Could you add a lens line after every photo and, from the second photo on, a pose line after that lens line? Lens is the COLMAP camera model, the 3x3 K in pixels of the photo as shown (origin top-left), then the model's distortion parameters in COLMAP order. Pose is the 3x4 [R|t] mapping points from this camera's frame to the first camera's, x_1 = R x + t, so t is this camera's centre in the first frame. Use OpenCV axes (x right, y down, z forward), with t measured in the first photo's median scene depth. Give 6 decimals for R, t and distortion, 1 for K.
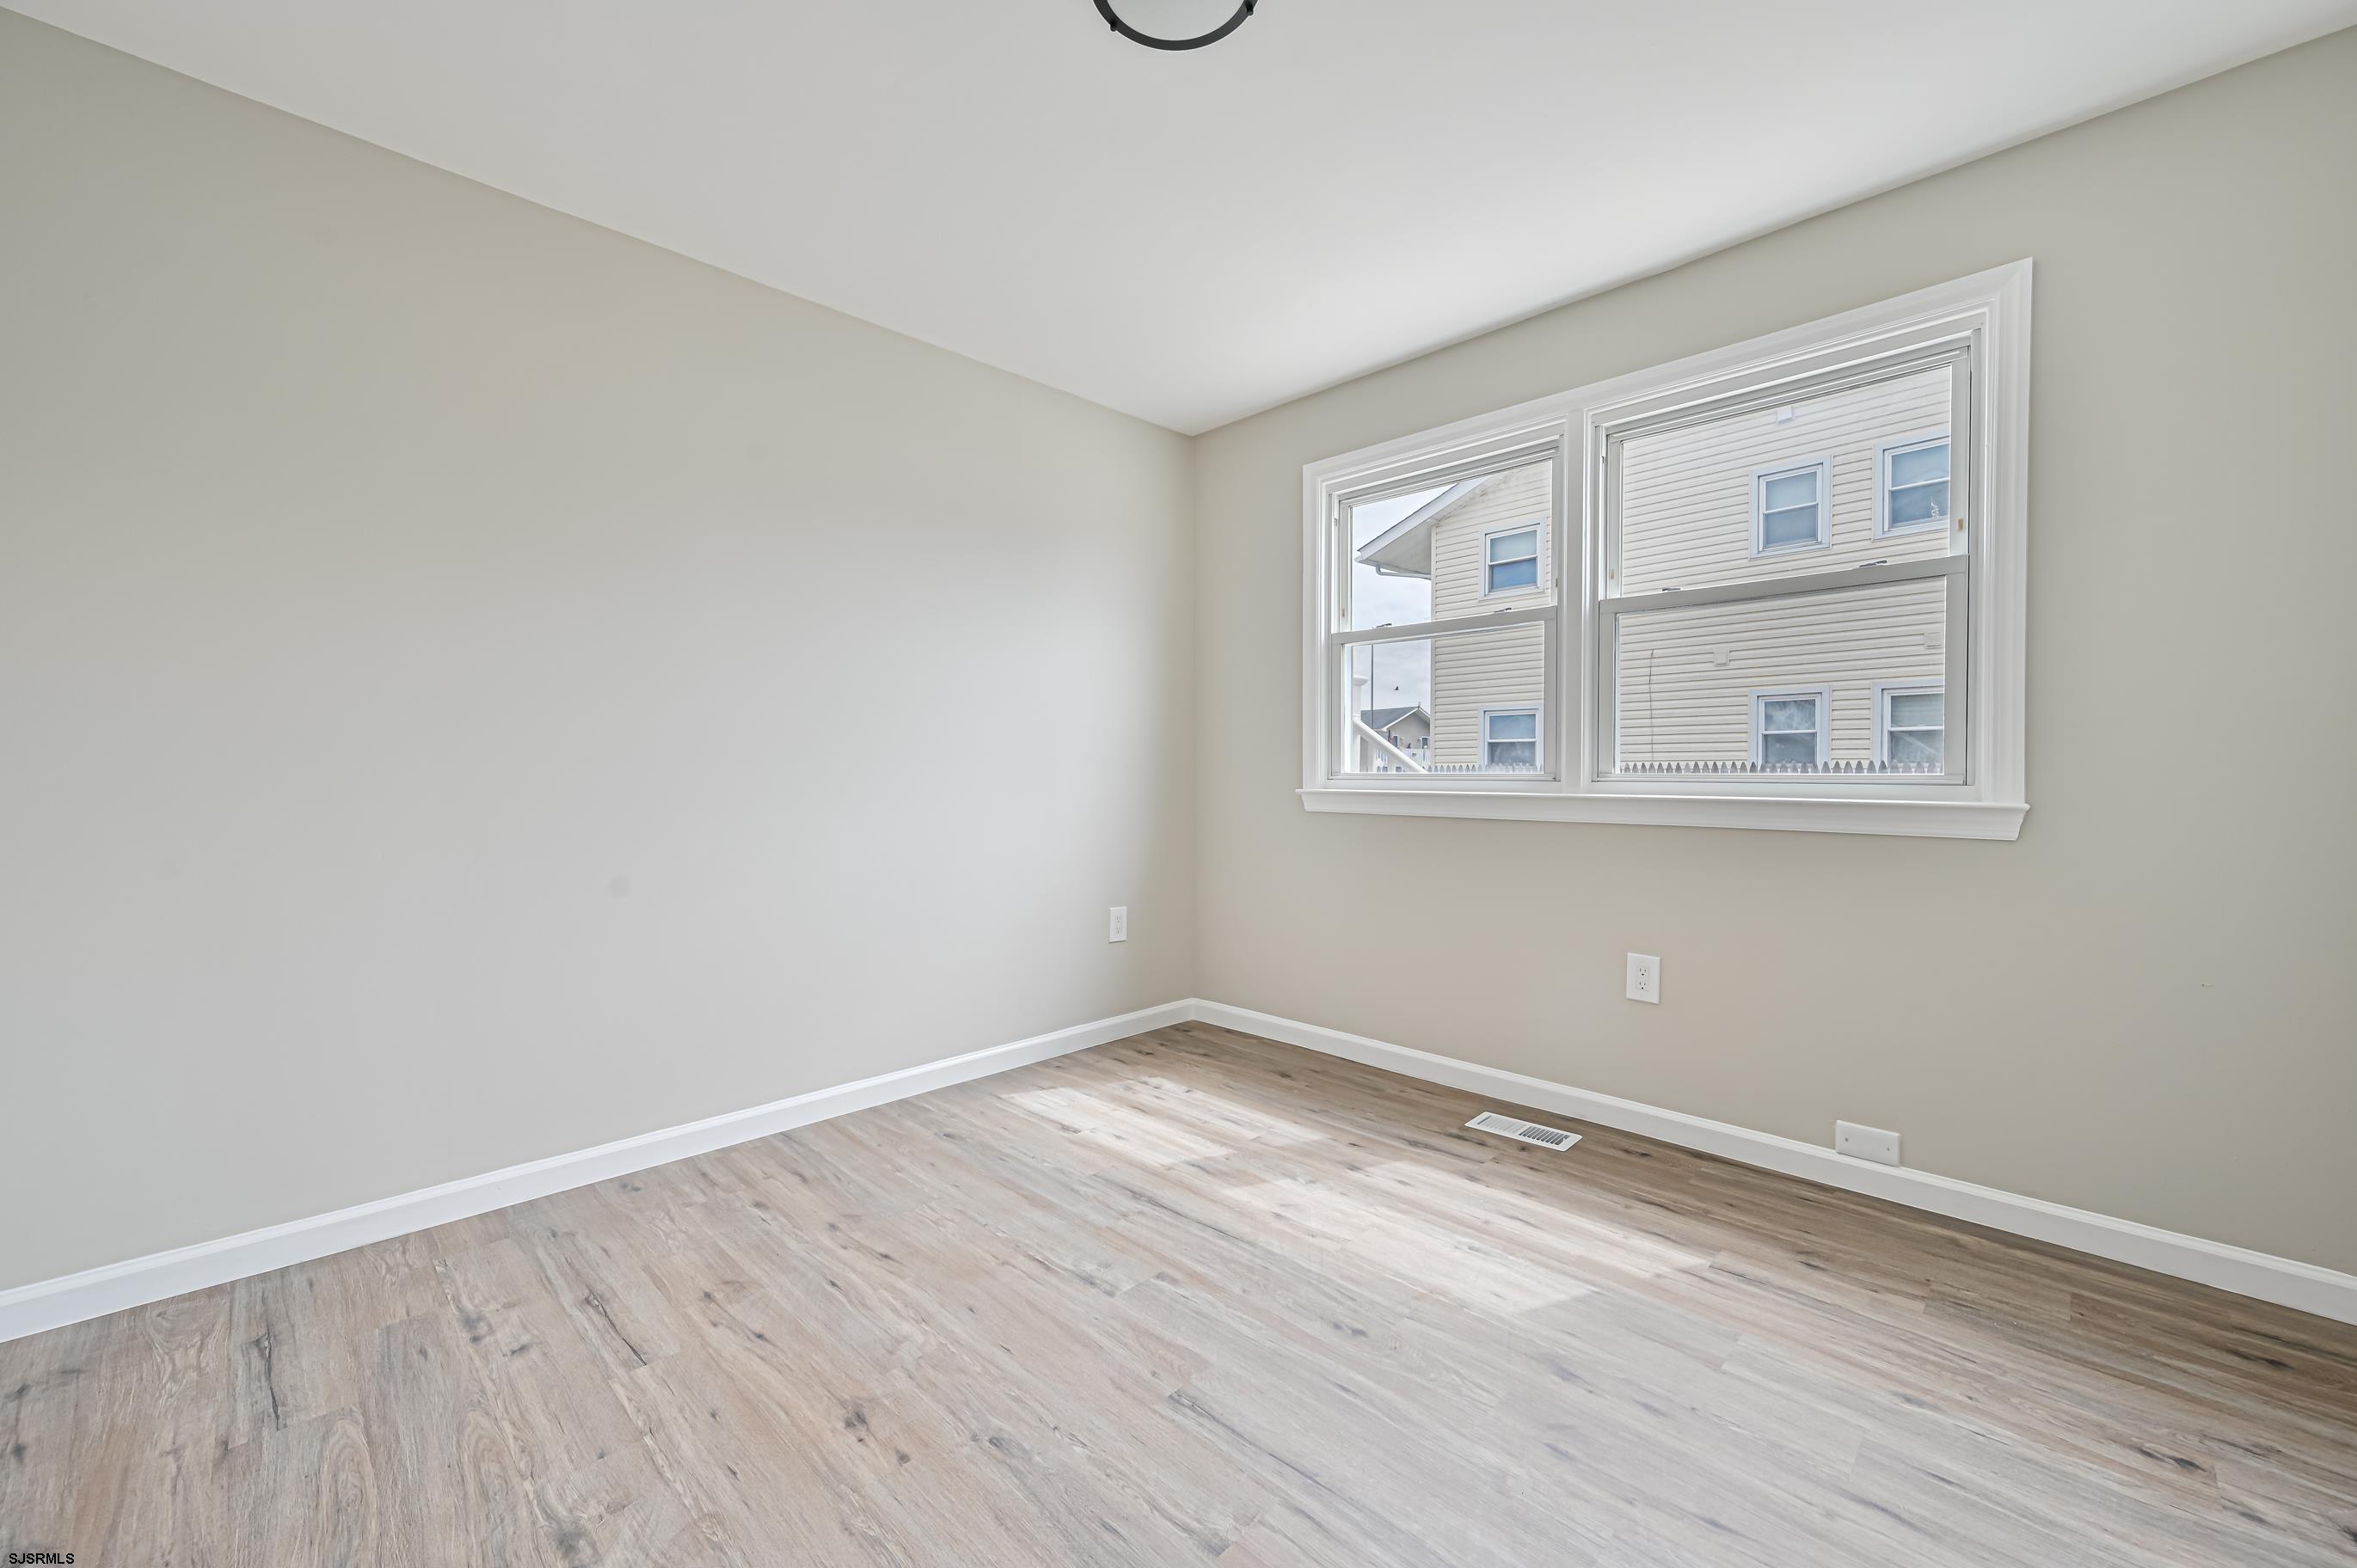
lens RADIAL K [[1067.8, 0, 1177.1], [0, 1067.8, 773.5], [0, 0, 1]] dist [0.062038, 0.000123]
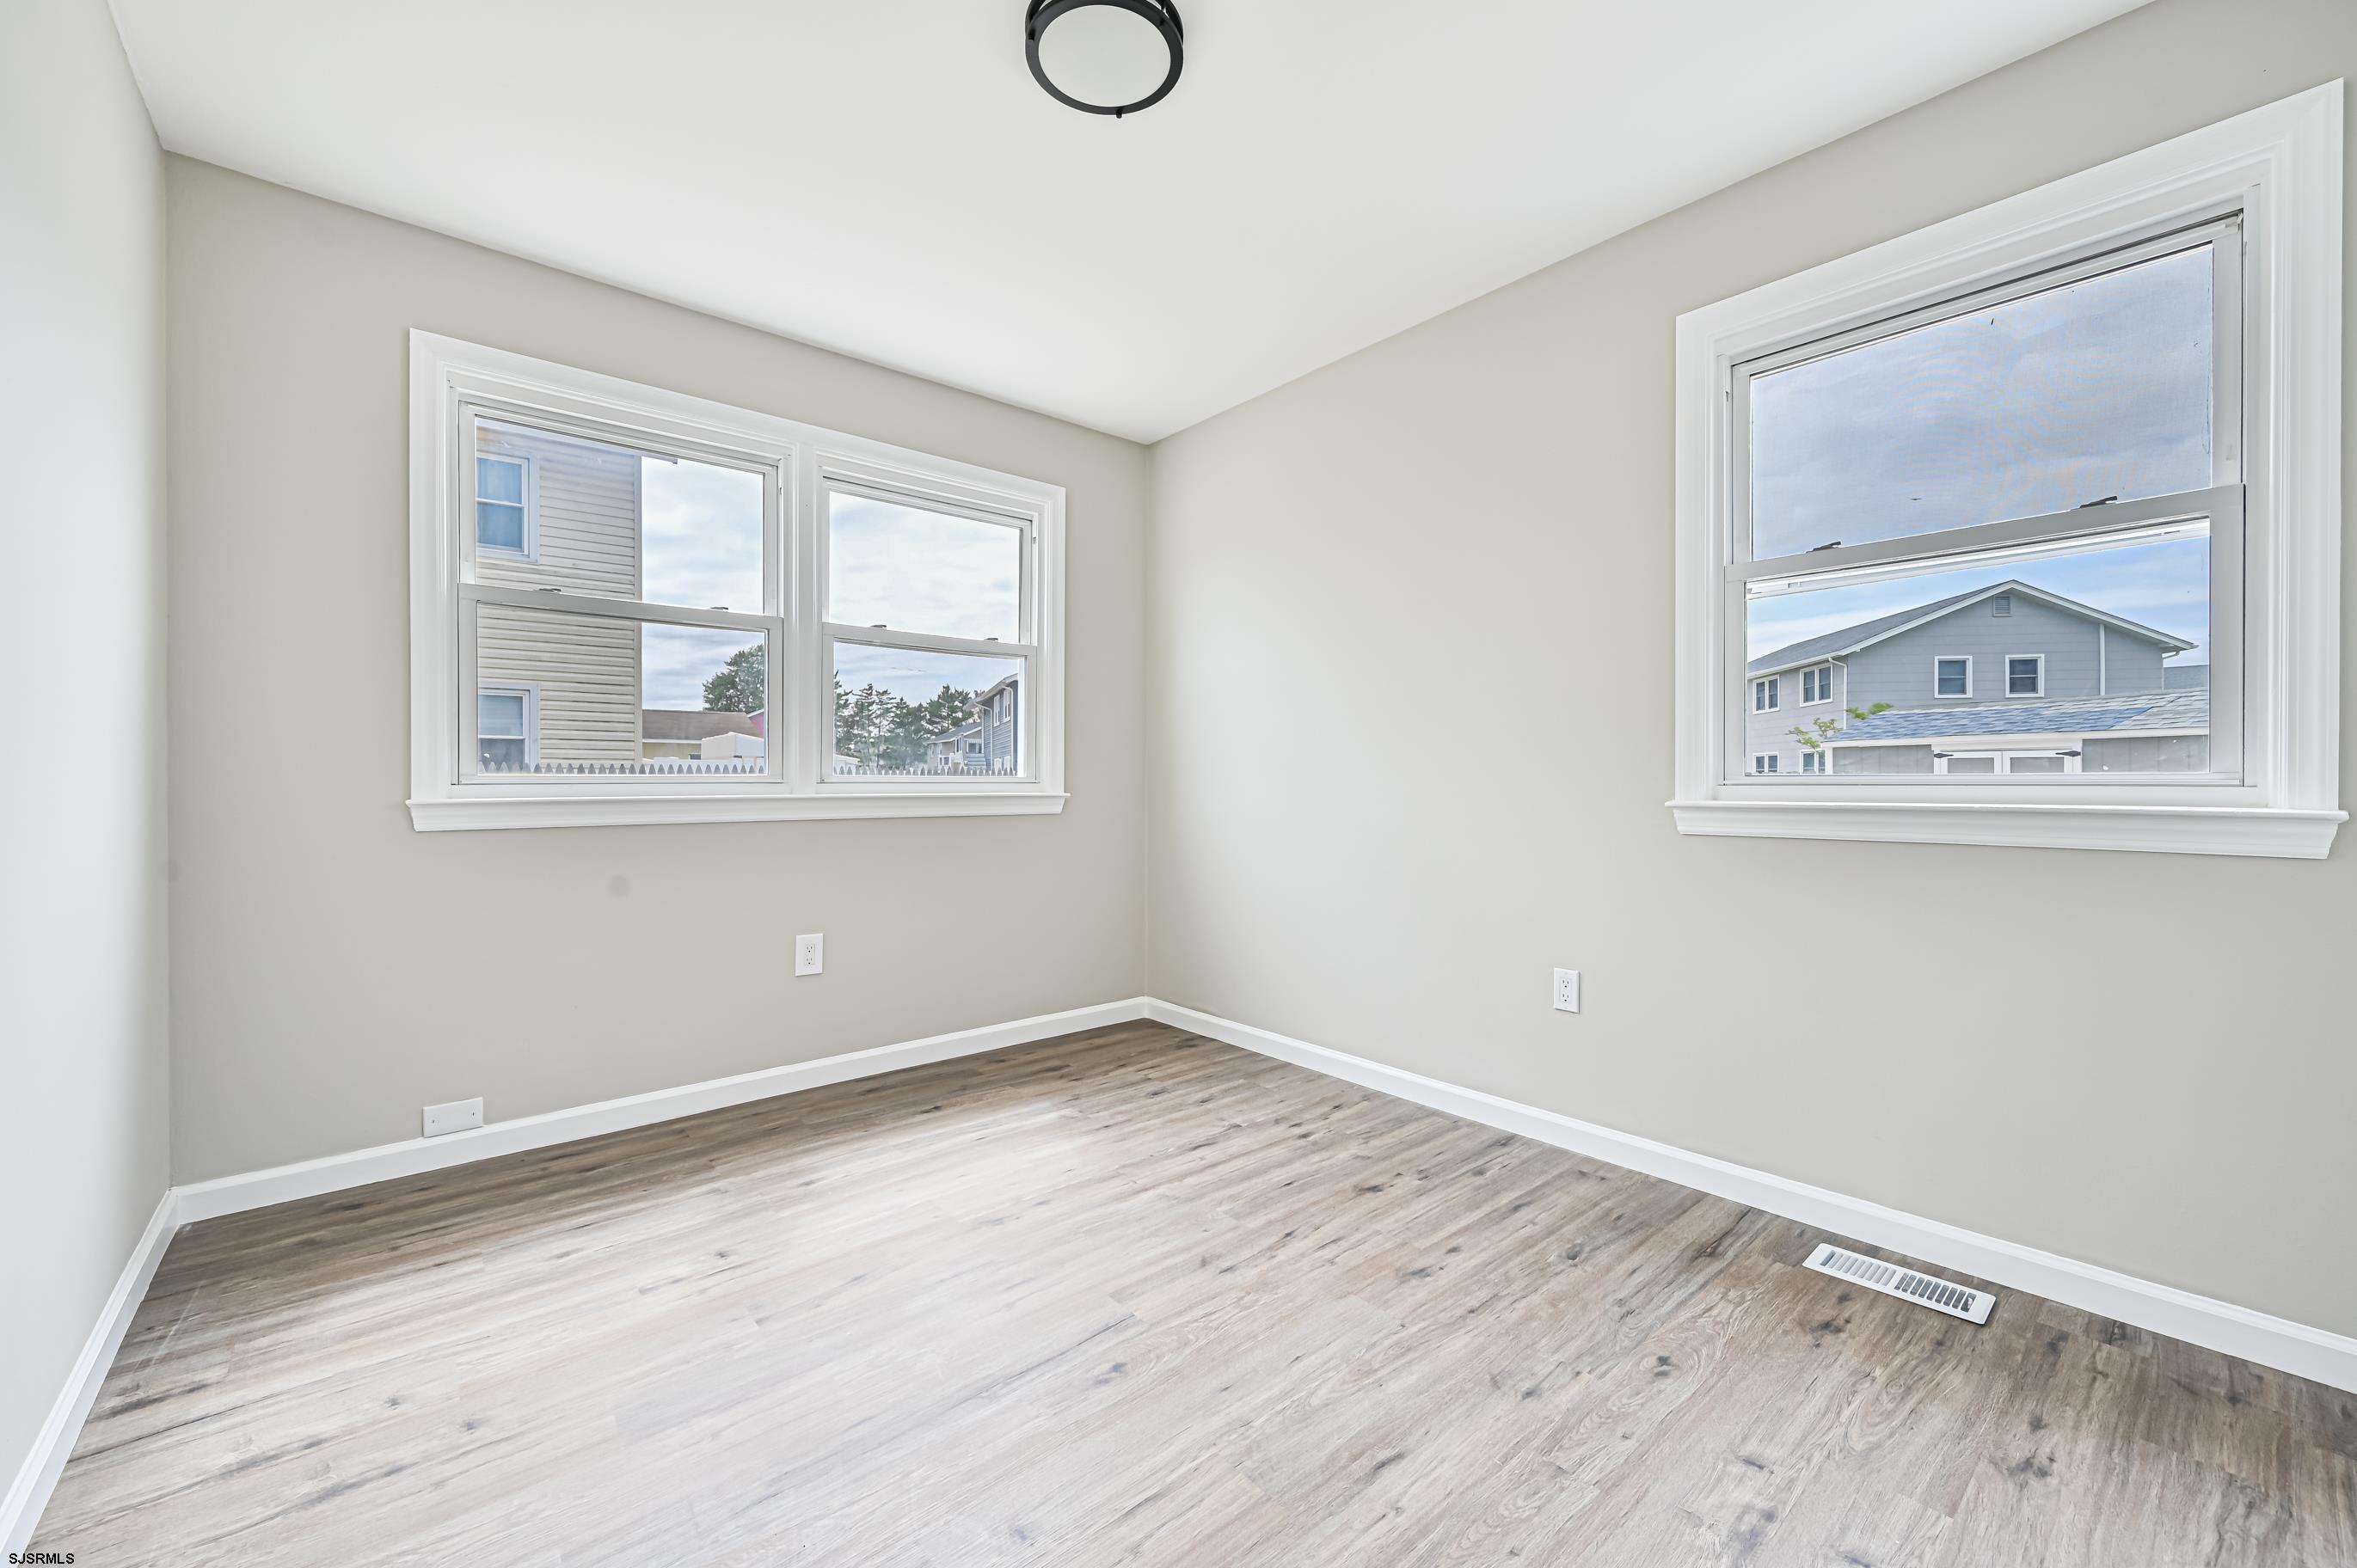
lens RADIAL K [[924.5, 0, 1175.8], [0, 924.5, 785.1], [0, 0, 1]] dist [-0.001275, 0.000304]
pose [[0.013272, -0.014677, 0.999804, -0.563706], [-0.001271, 0.999891, 0.014695, -0.005817], [-0.999911, -0.001465, 0.013252, 0.621780]]
